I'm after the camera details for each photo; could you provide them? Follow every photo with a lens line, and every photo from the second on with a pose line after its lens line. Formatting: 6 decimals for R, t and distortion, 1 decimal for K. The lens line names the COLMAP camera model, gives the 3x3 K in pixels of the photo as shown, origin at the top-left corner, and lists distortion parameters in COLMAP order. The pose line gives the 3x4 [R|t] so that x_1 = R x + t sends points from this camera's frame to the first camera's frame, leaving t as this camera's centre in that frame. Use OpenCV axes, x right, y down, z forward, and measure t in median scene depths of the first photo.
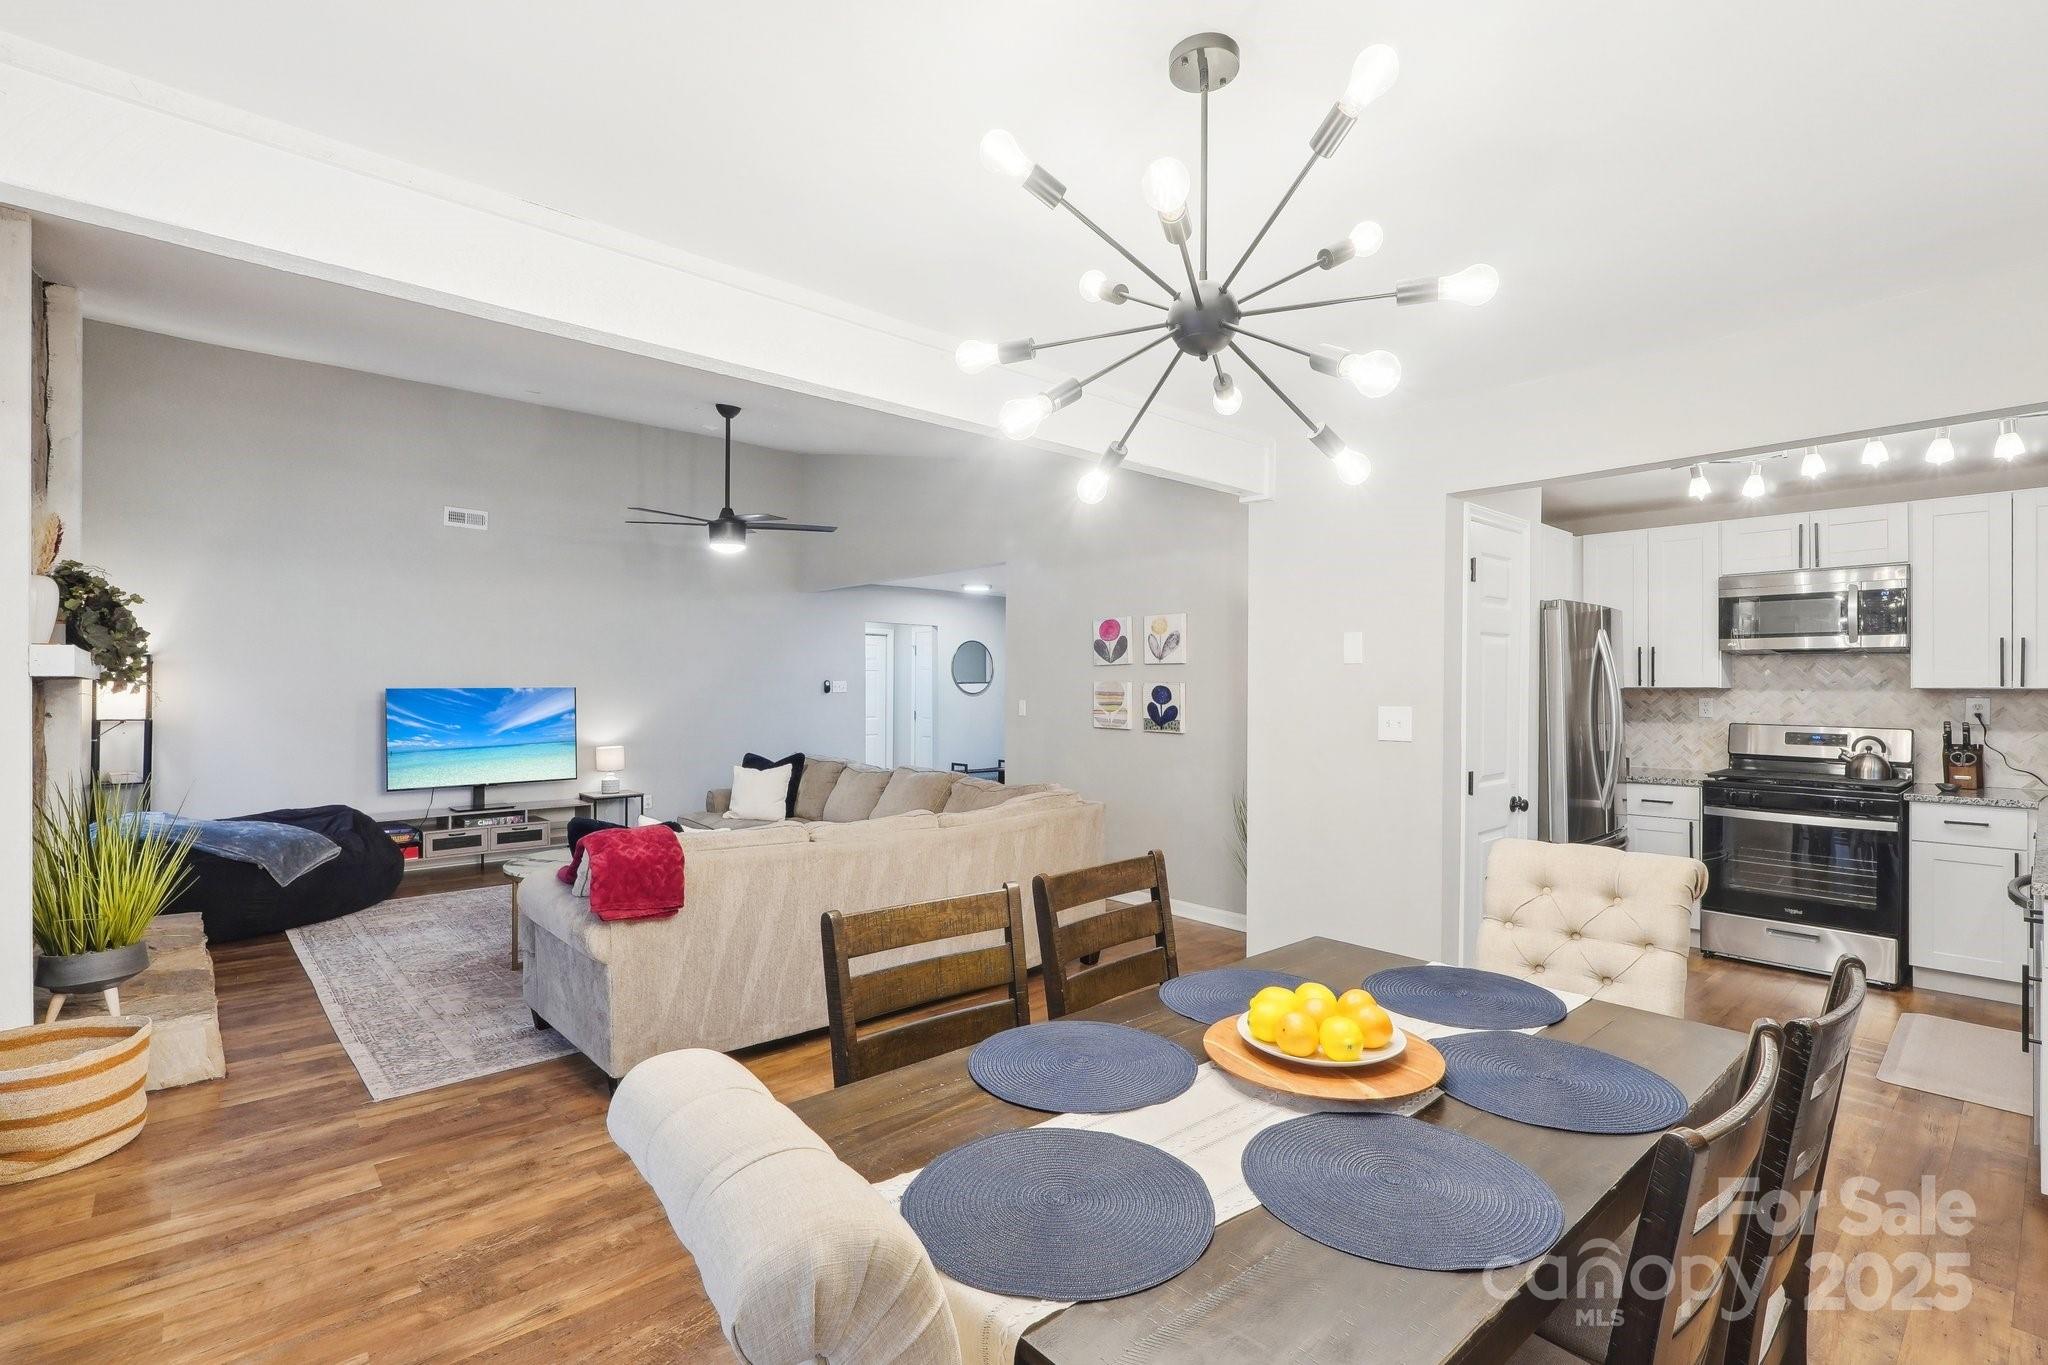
lens RADIAL K [[937.4, 0, 1027.2], [0, 937.4, 696.3], [0, 0, 1]] dist [-0.001842, 0.001762]
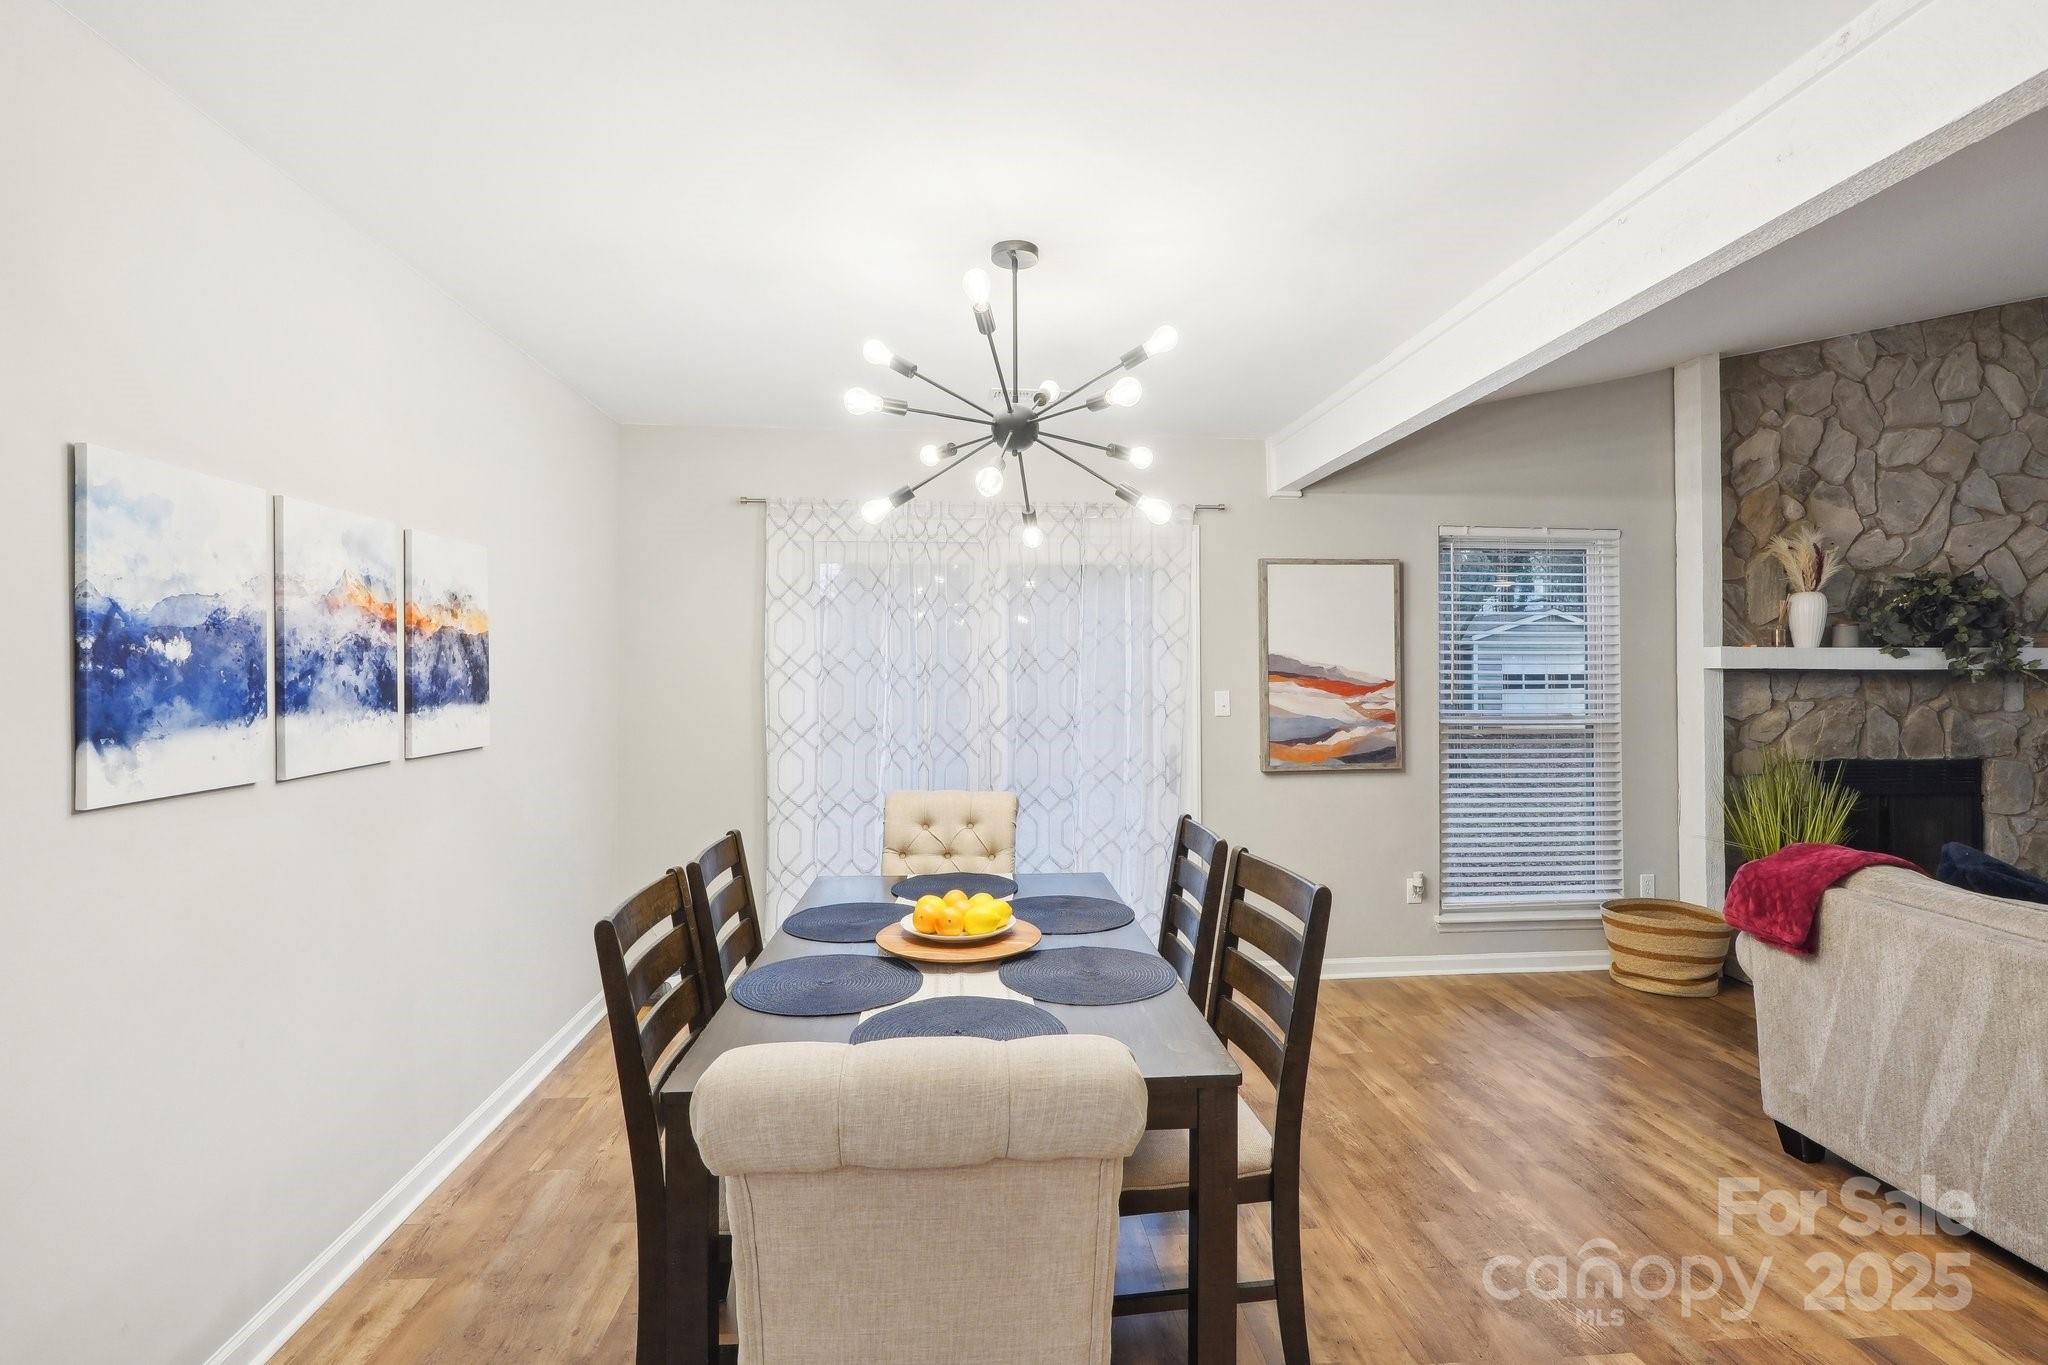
lens RADIAL K [[926.9, 0, 1029.6], [0, 926.9, 669.4], [0, 0, 1]] dist [-0.003345, 0.000937]
pose [[-0.597725, -0.008178, -0.801659, 0.384984], [-0.007782, 0.999960, -0.004399, -0.002668], [0.801663, 0.003609, -0.597765, 0.539223]]
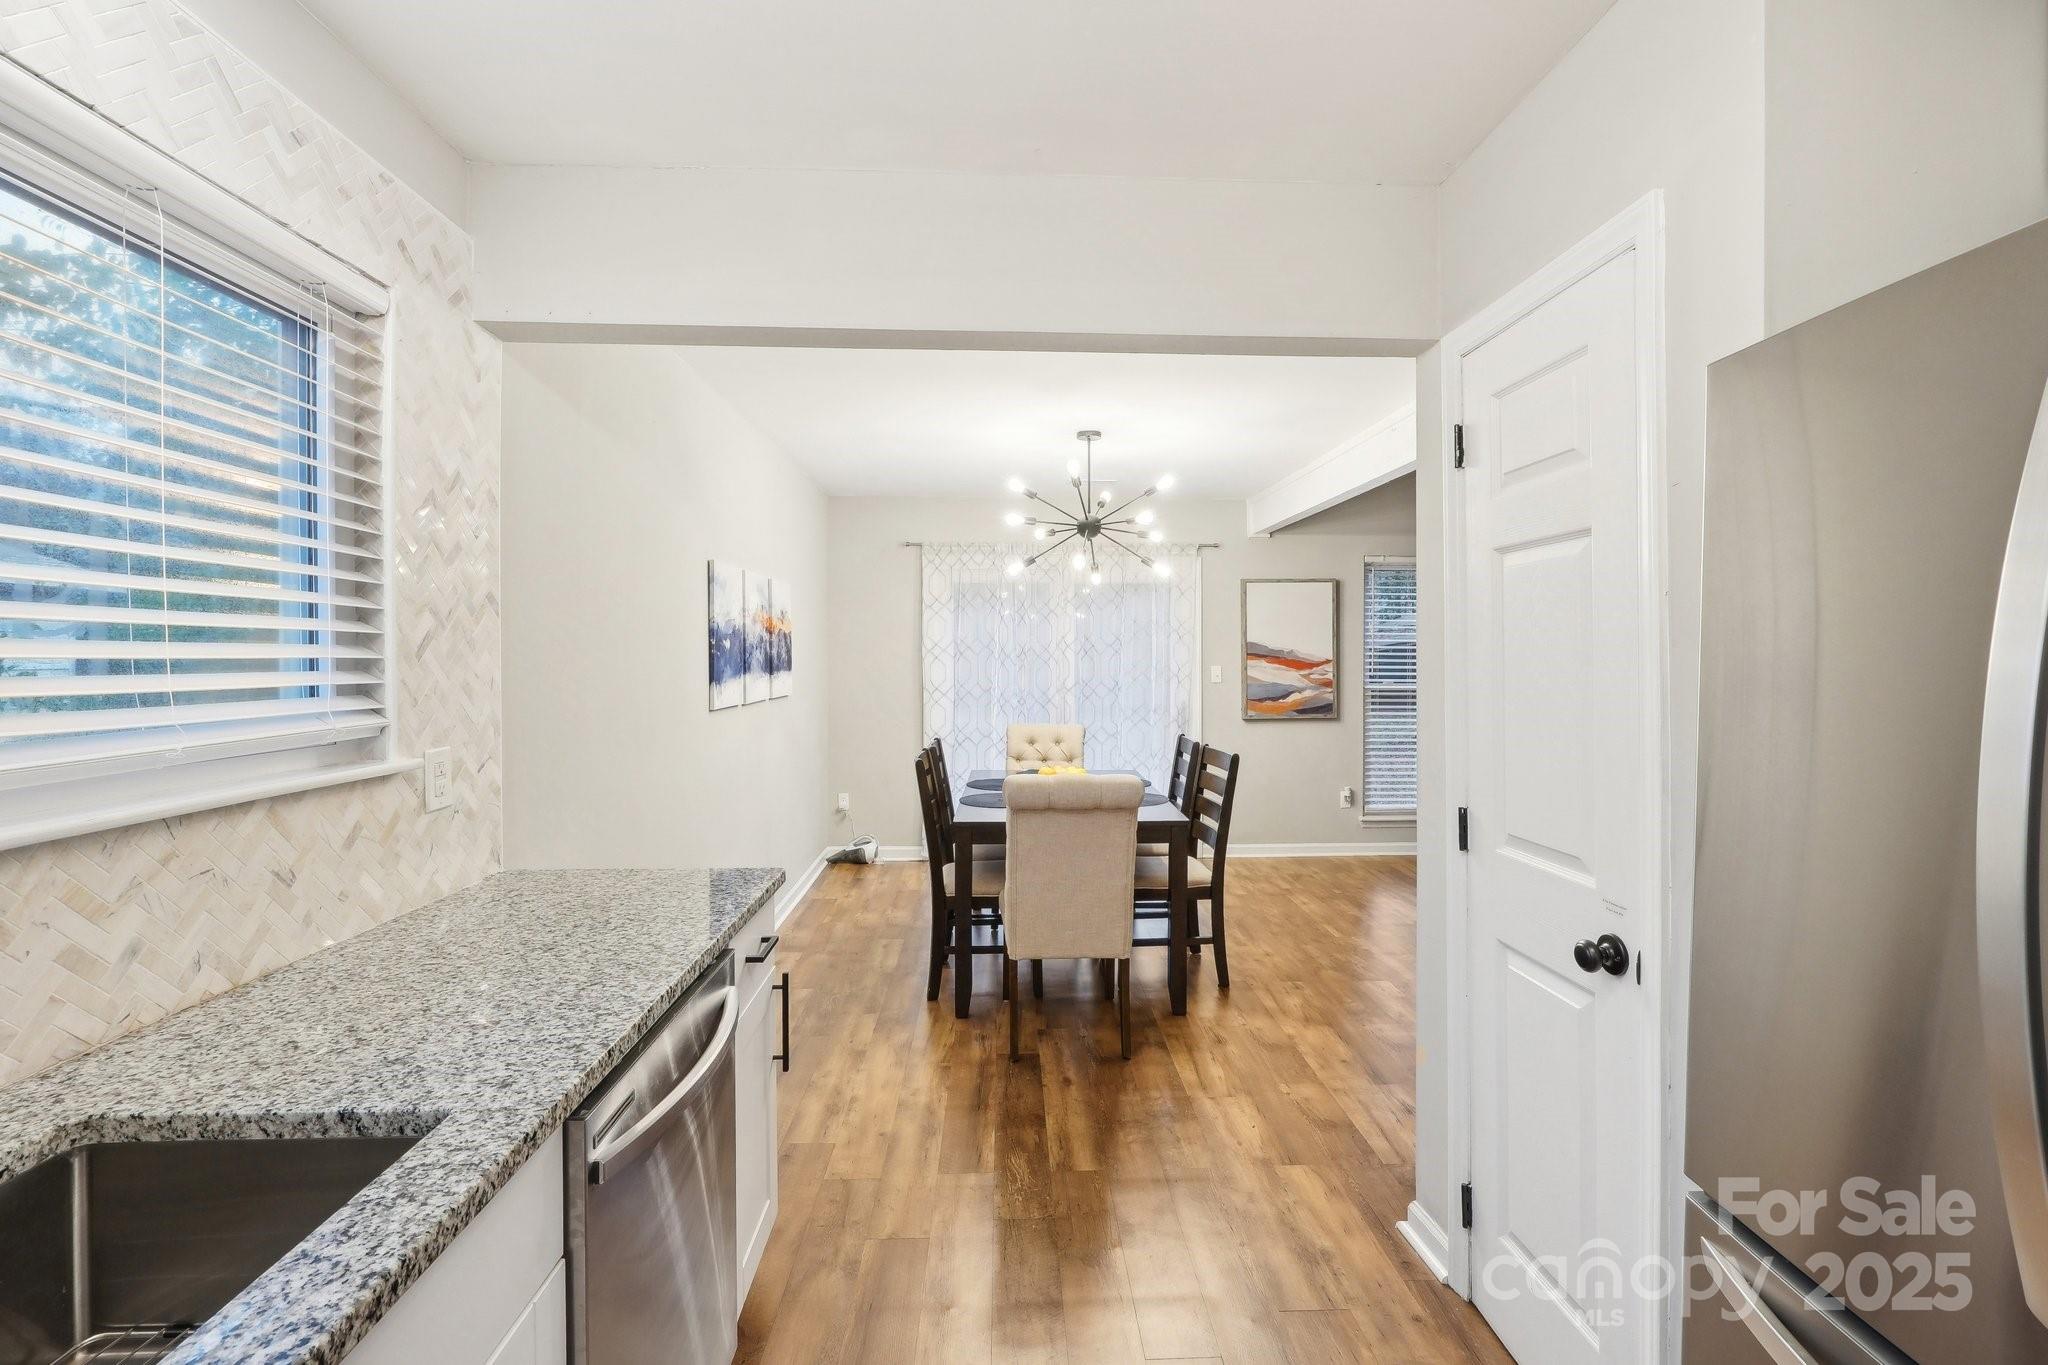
lens RADIAL K [[886.3, 0, 1027.2], [0, 886.3, 659.6], [0, 0, 1]] dist [-0.019651, 0.008815]
pose [[-0.638949, -0.000663, -0.769249, 0.677071], [-0.009125, 0.999936, 0.006718, -0.002955], [0.769195, 0.011312, -0.638914, 0.732892]]
